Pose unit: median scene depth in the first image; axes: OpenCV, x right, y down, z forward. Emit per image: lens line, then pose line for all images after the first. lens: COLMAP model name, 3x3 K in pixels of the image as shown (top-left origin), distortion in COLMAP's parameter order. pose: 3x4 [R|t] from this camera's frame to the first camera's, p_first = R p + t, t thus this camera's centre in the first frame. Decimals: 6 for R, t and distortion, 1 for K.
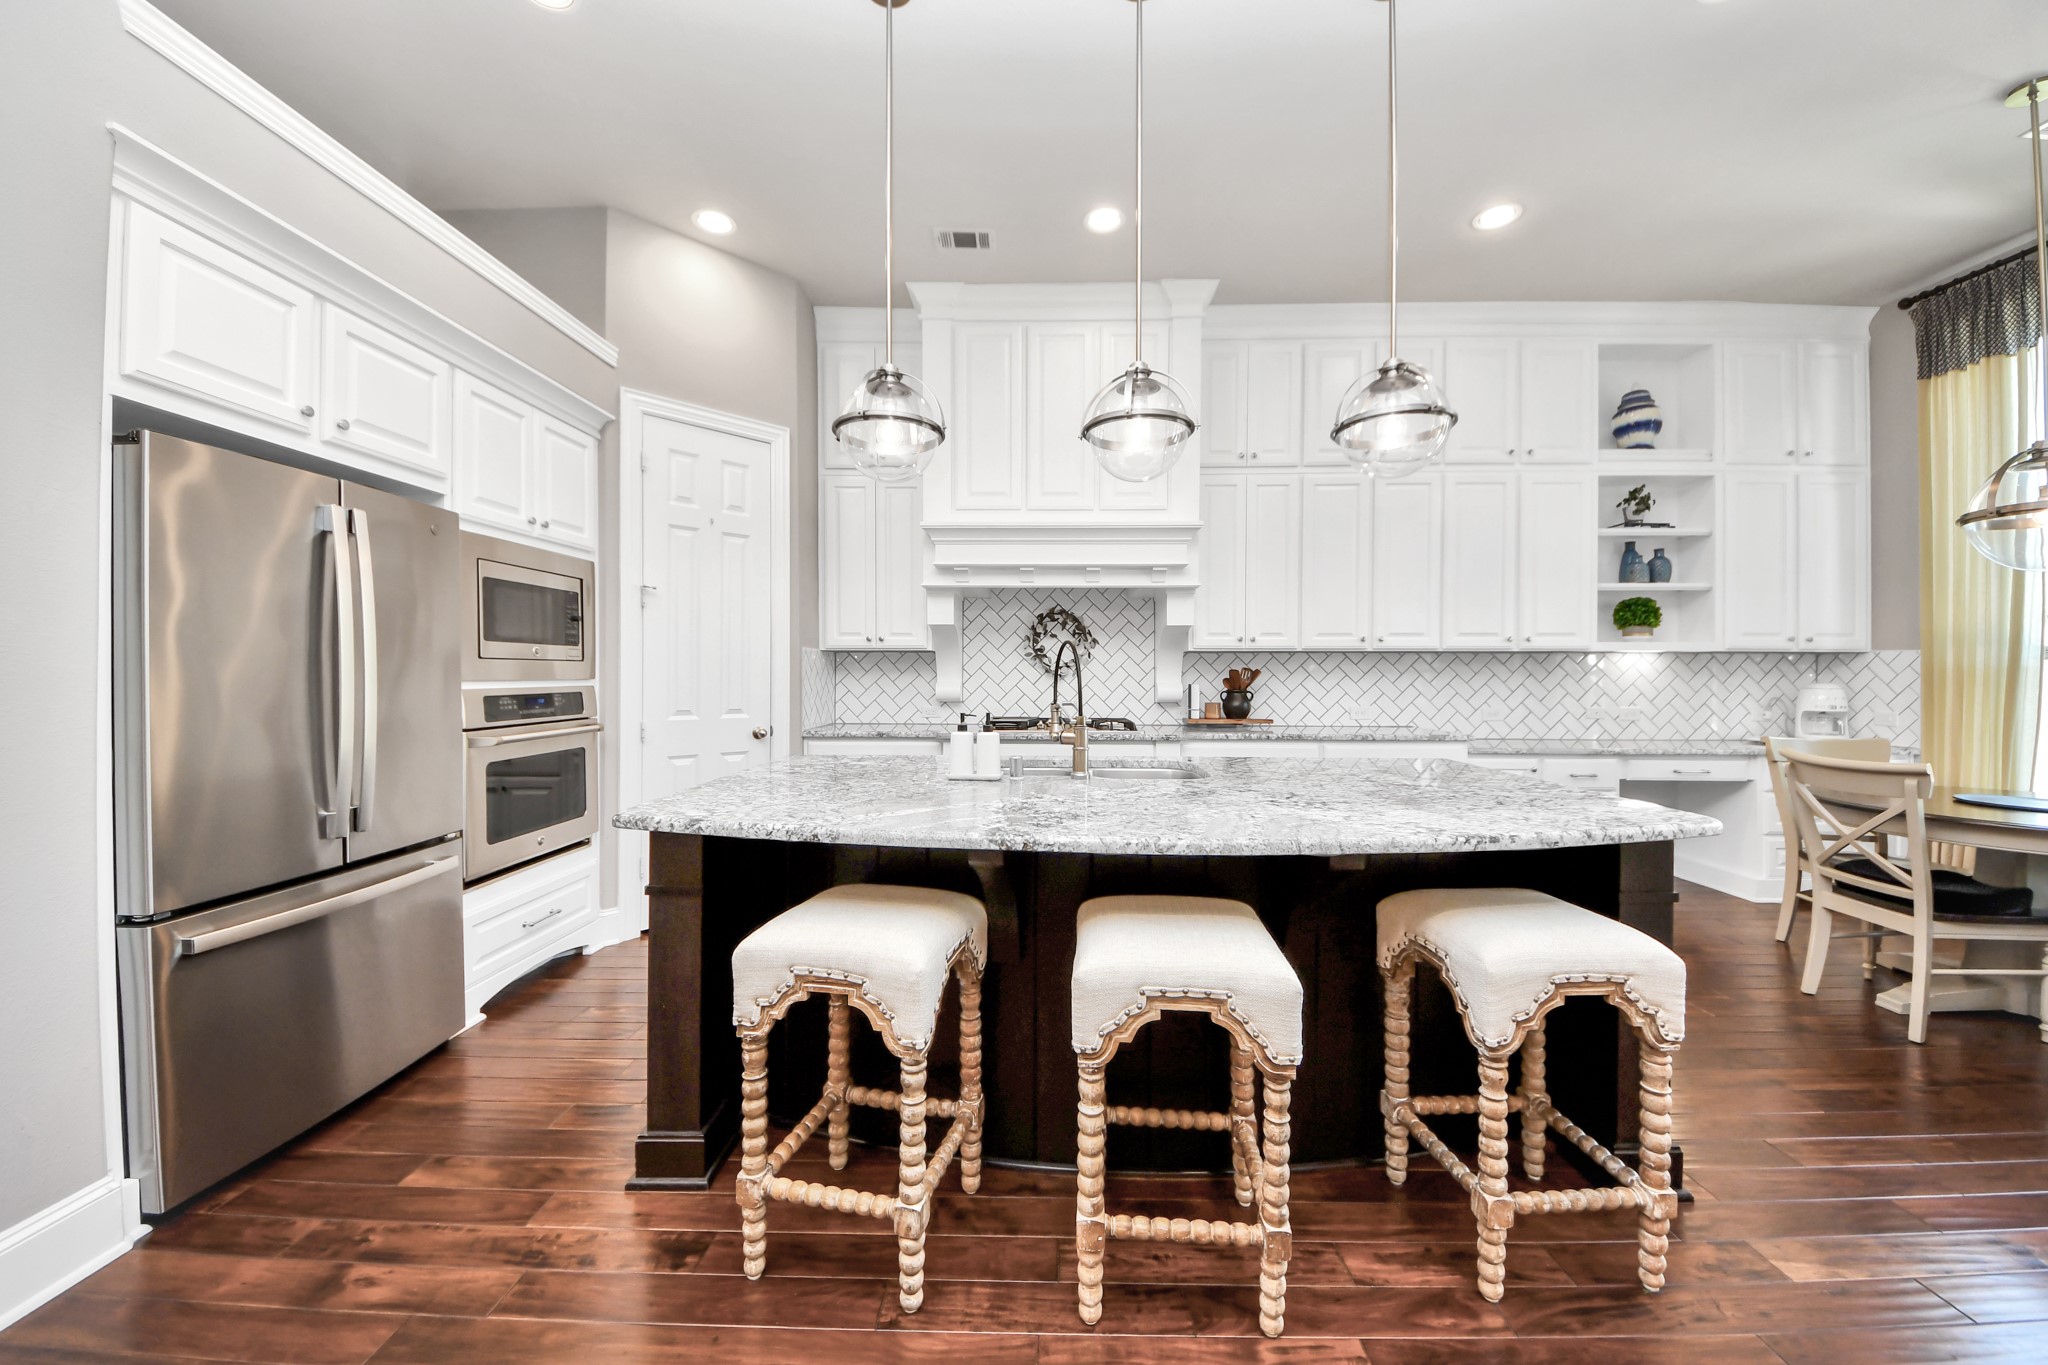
lens RADIAL K [[748.2, 0, 1055.4], [0, 748.2, 671.9], [0, 0, 1]] dist [0.006185, -0.009070]
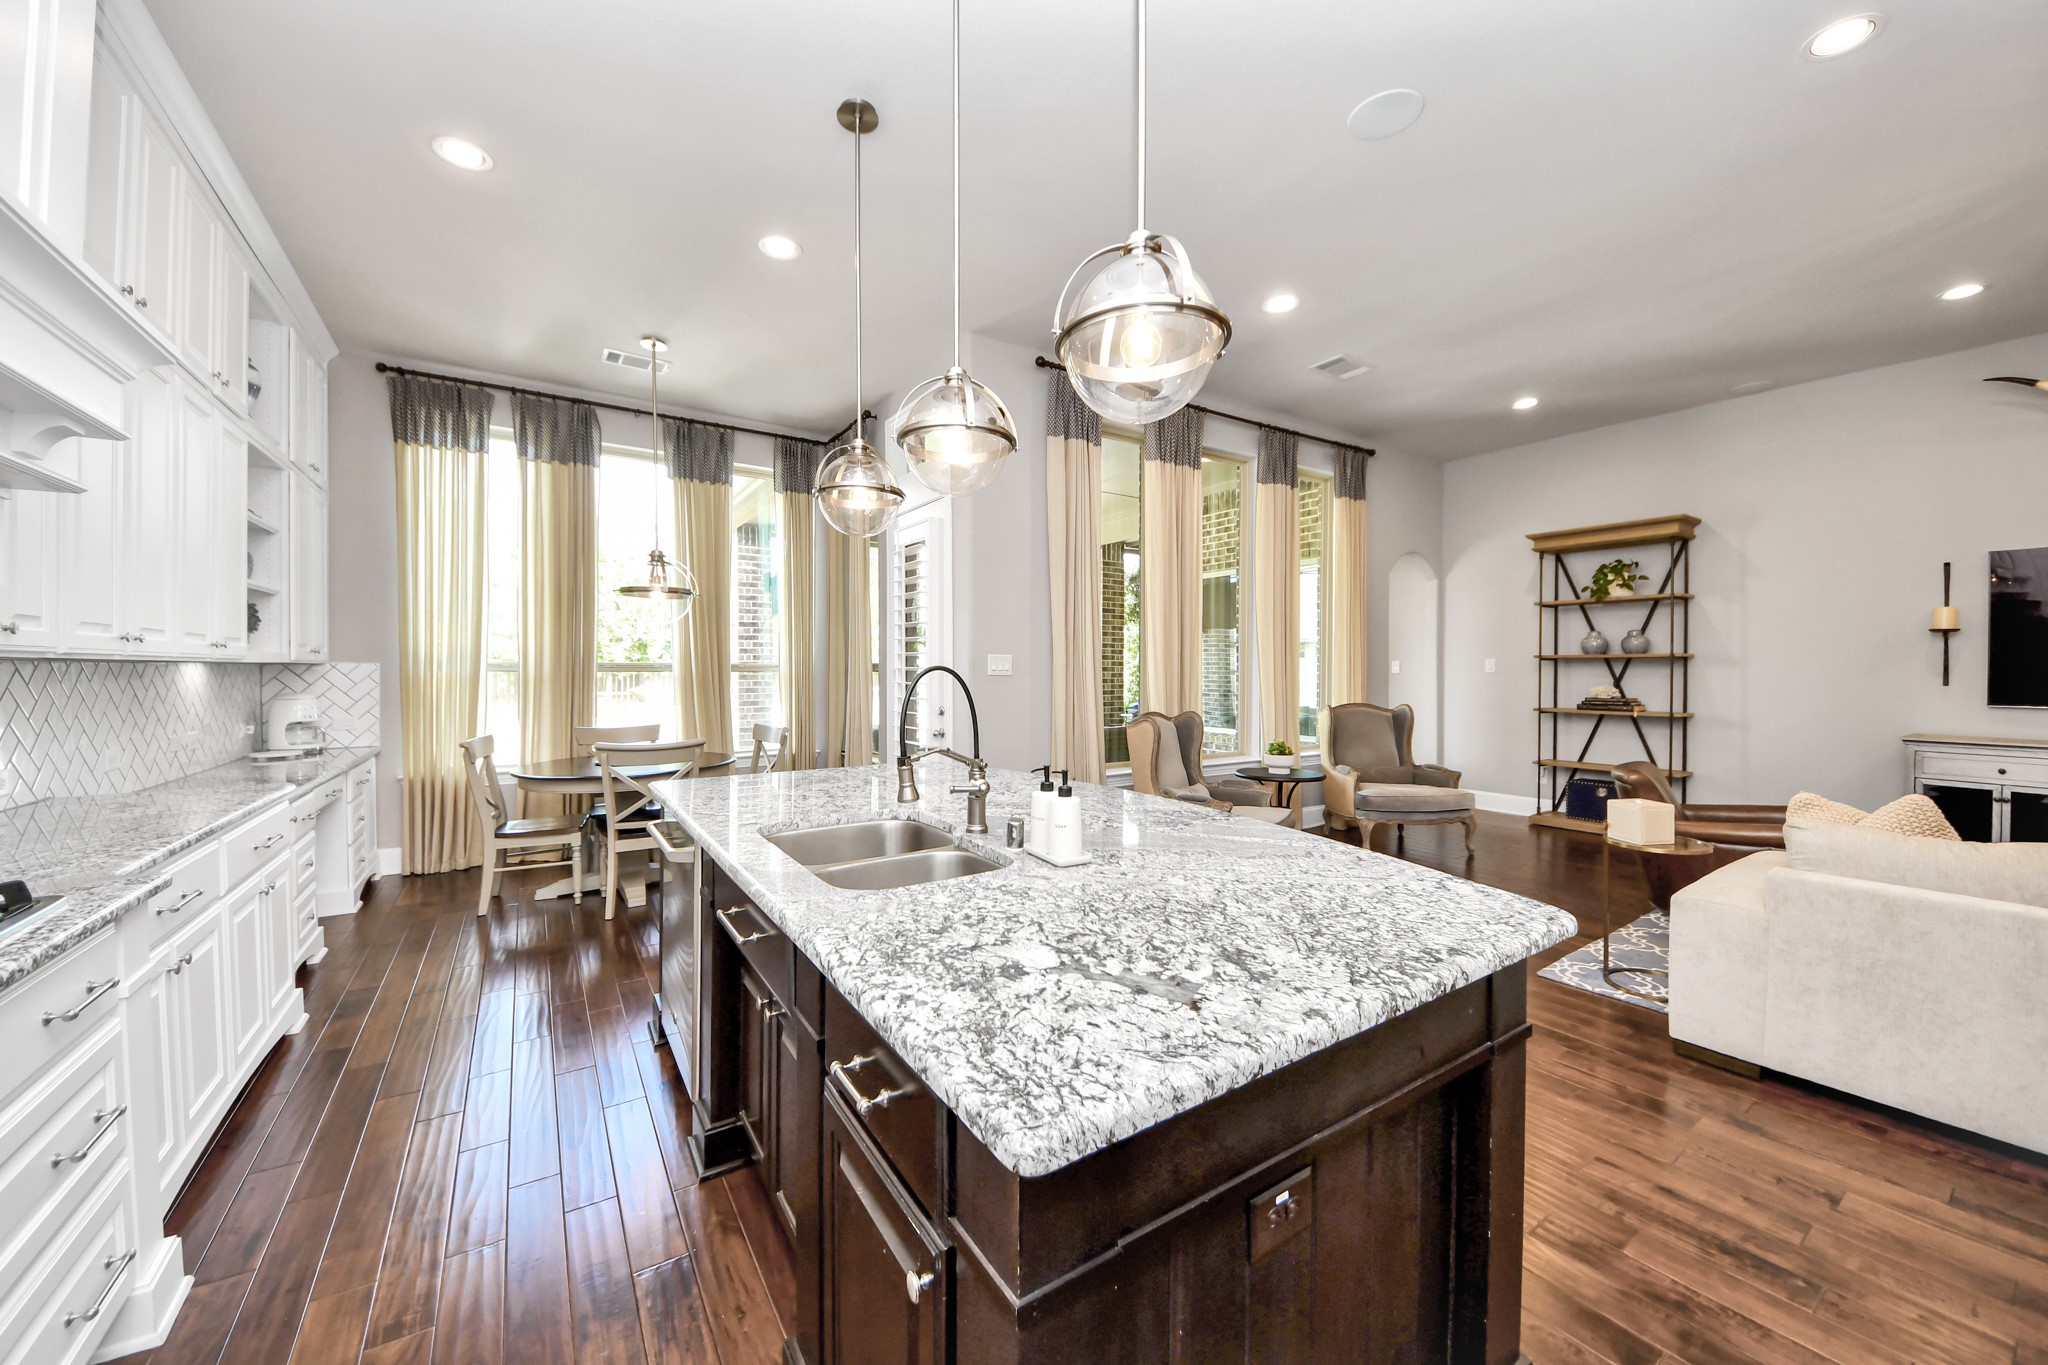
lens RADIAL K [[748.2, 0, 1016.9], [0, 748.2, 663.5], [0, 0, 1]] dist [0.006185, -0.009070]
pose [[-0.537299, -0.000548, 0.843391, -0.362620], [-0.001058, 0.999999, -0.000023, -0.028346], [-0.843391, -0.000905, -0.537300, 0.732671]]
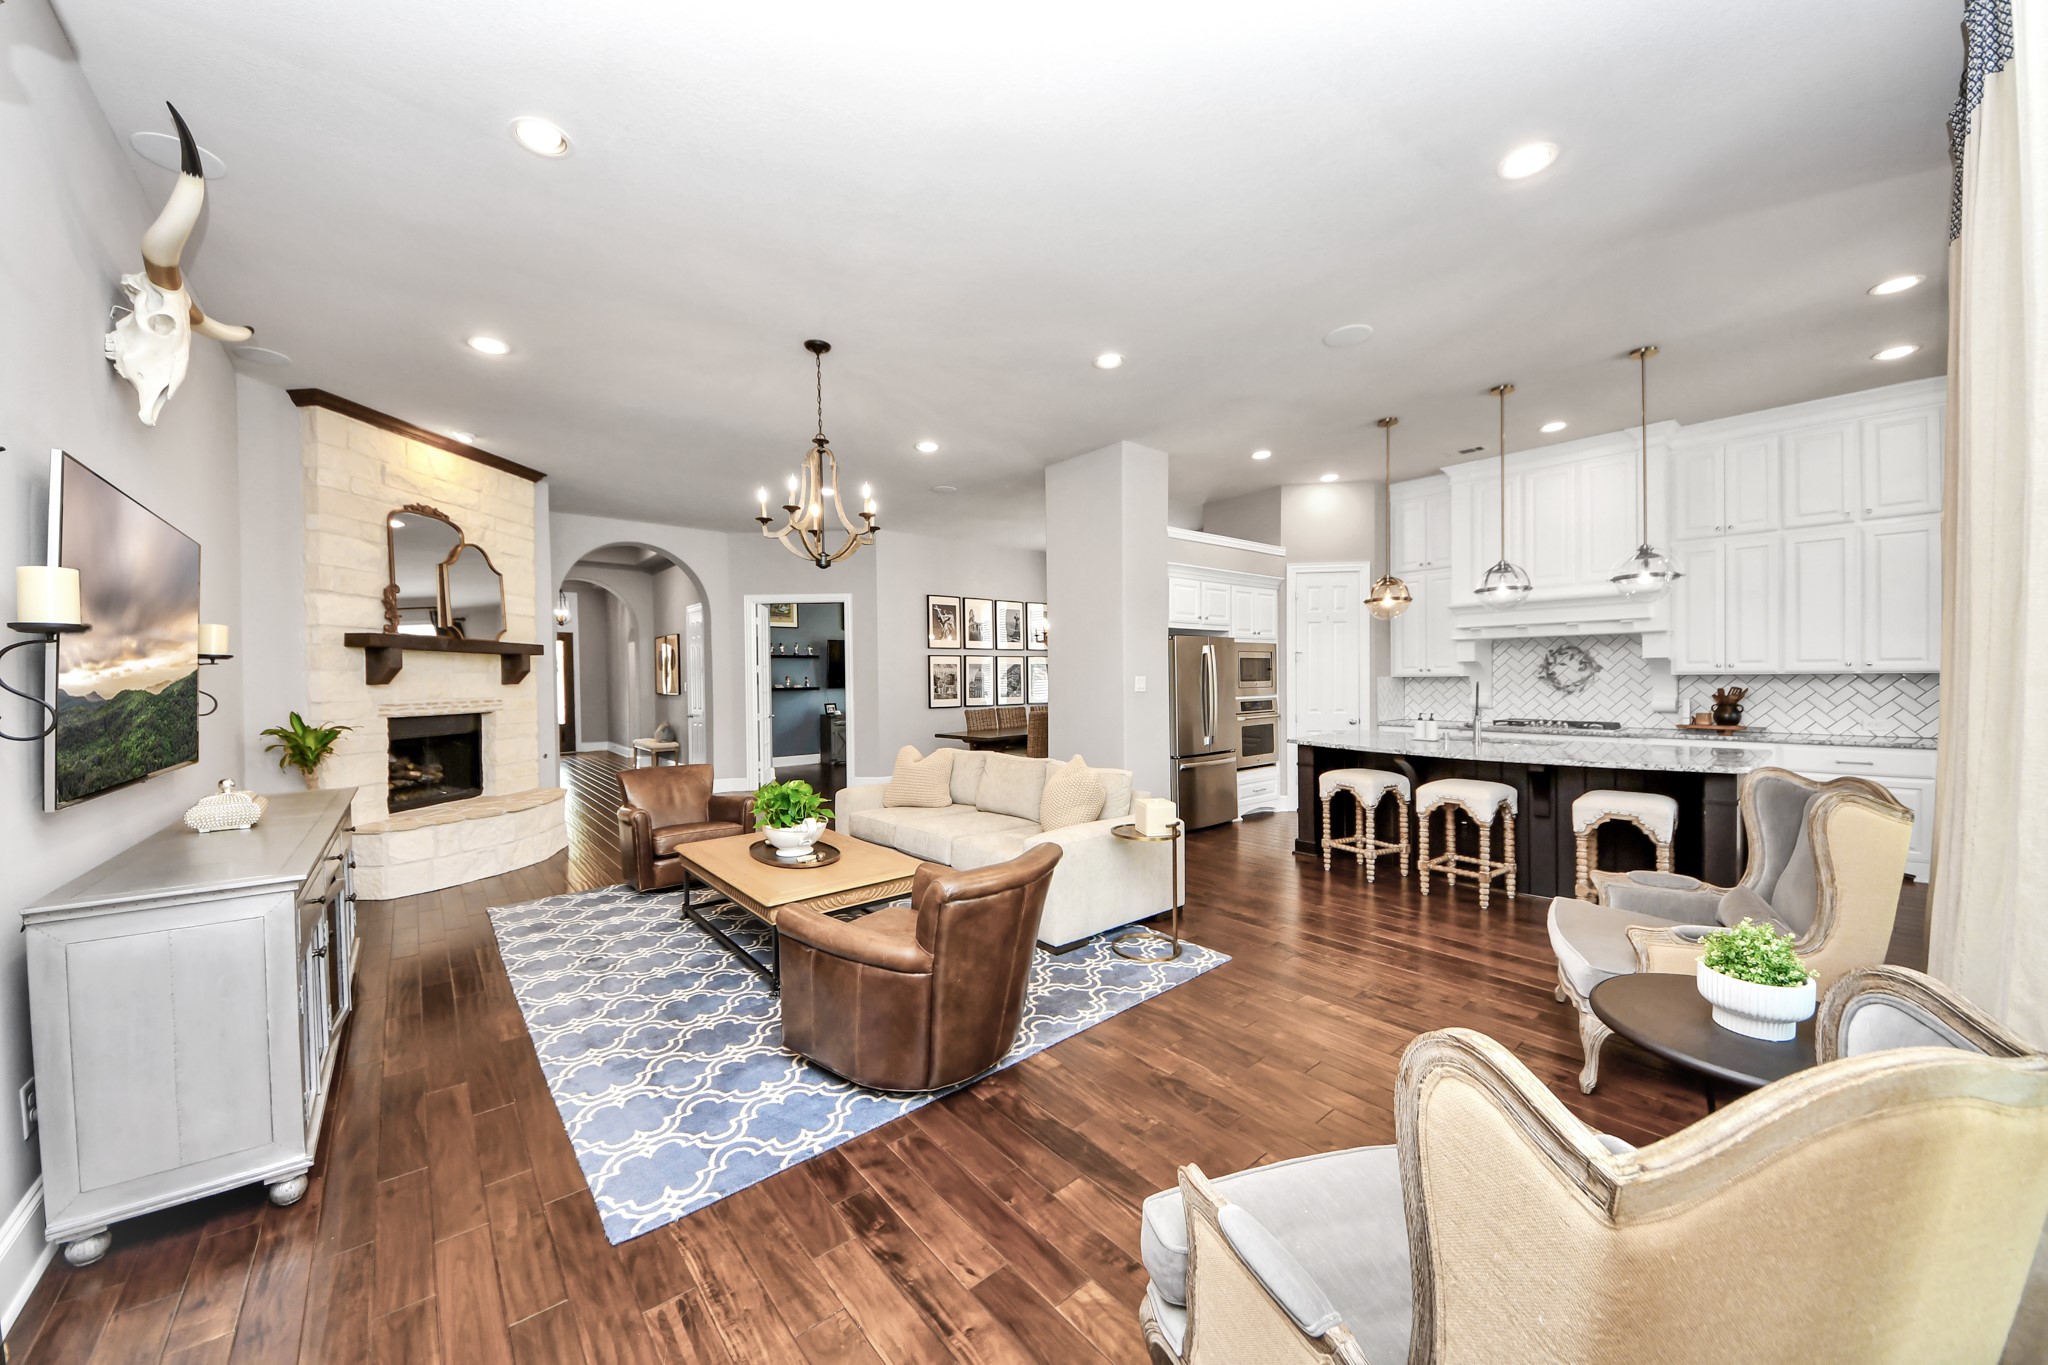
lens RADIAL K [[748.2, 0, 985.4], [0, 748.2, 683.9], [0, 0, 1]] dist [0.006185, -0.009070]
pose [[0.617298, -0.003356, -0.786722, 0.560890], [0.013952, 0.999880, 0.006683, -0.044556], [0.786606, -0.015102, 0.617271, -0.984528]]
